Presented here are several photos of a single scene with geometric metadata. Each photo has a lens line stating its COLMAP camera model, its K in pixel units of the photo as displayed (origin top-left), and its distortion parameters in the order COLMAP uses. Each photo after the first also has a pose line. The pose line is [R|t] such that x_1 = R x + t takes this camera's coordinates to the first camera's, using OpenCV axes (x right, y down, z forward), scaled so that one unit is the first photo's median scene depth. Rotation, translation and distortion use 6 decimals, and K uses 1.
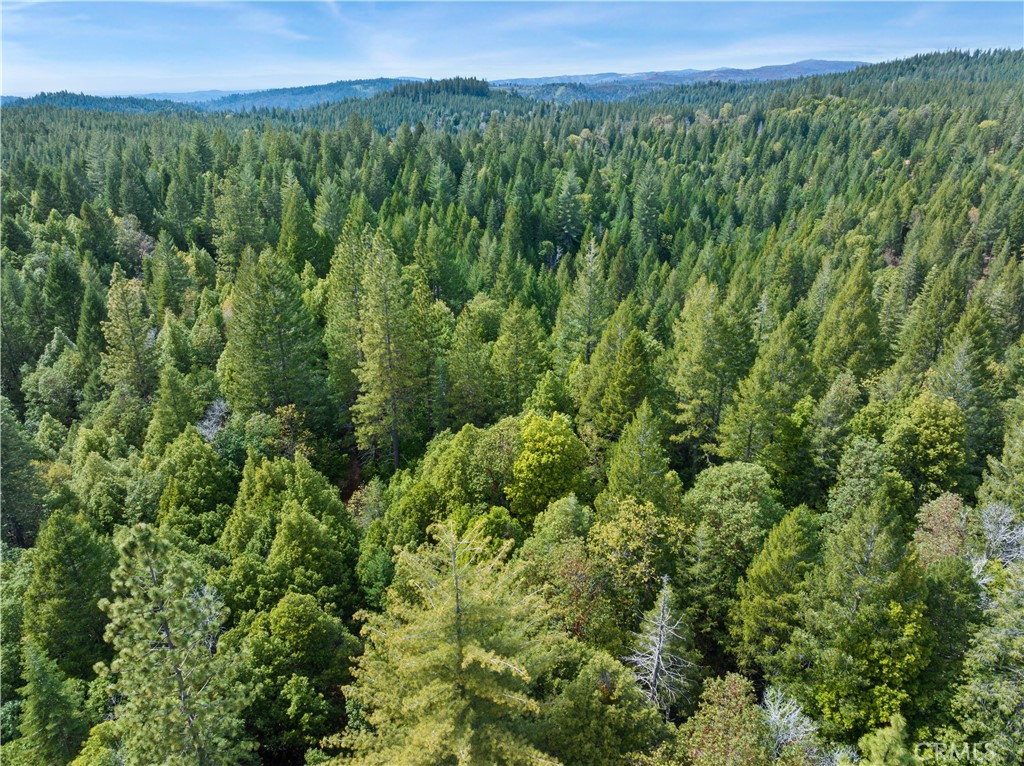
lens RADIAL K [[722.4, 0, 516.1], [0, 722.4, 377.4], [0, 0, 1]] dist [-0.046097, 0.015621]
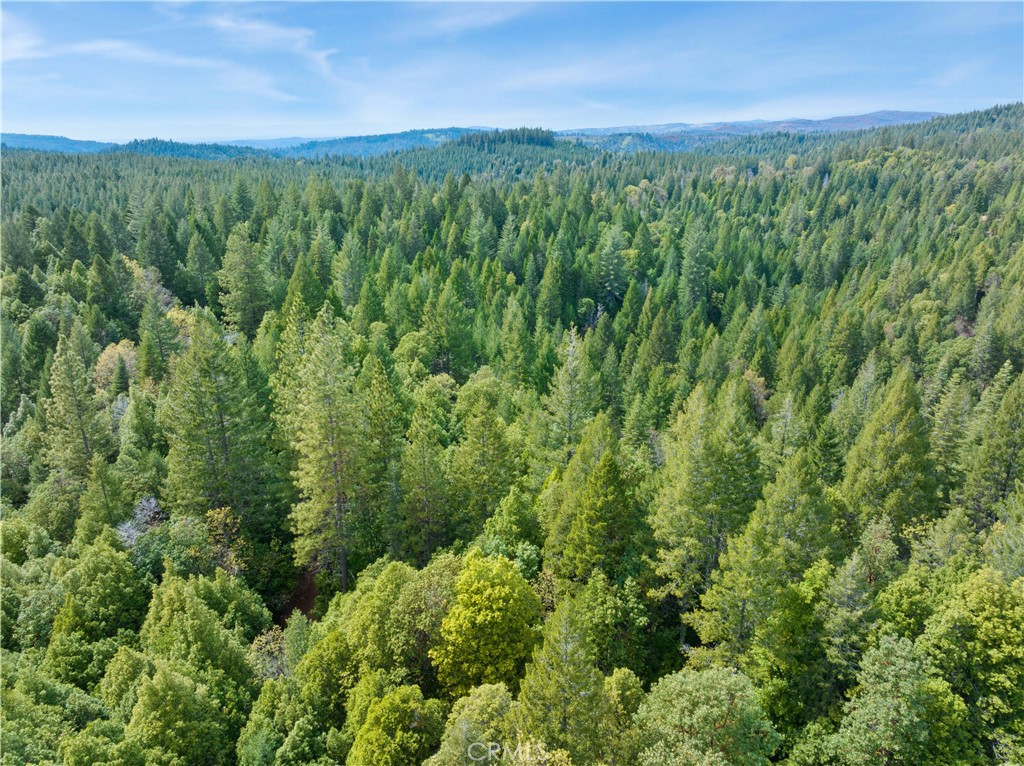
lens RADIAL K [[722.4, 0, 515.8], [0, 722.4, 381.8], [0, 0, 1]] dist [-0.046097, 0.015621]
pose [[0.995975, 0.030682, -0.084219, 0.089941], [-0.035316, 0.997911, -0.054100, -0.067776], [0.082384, 0.056857, 0.994978, 0.137236]]
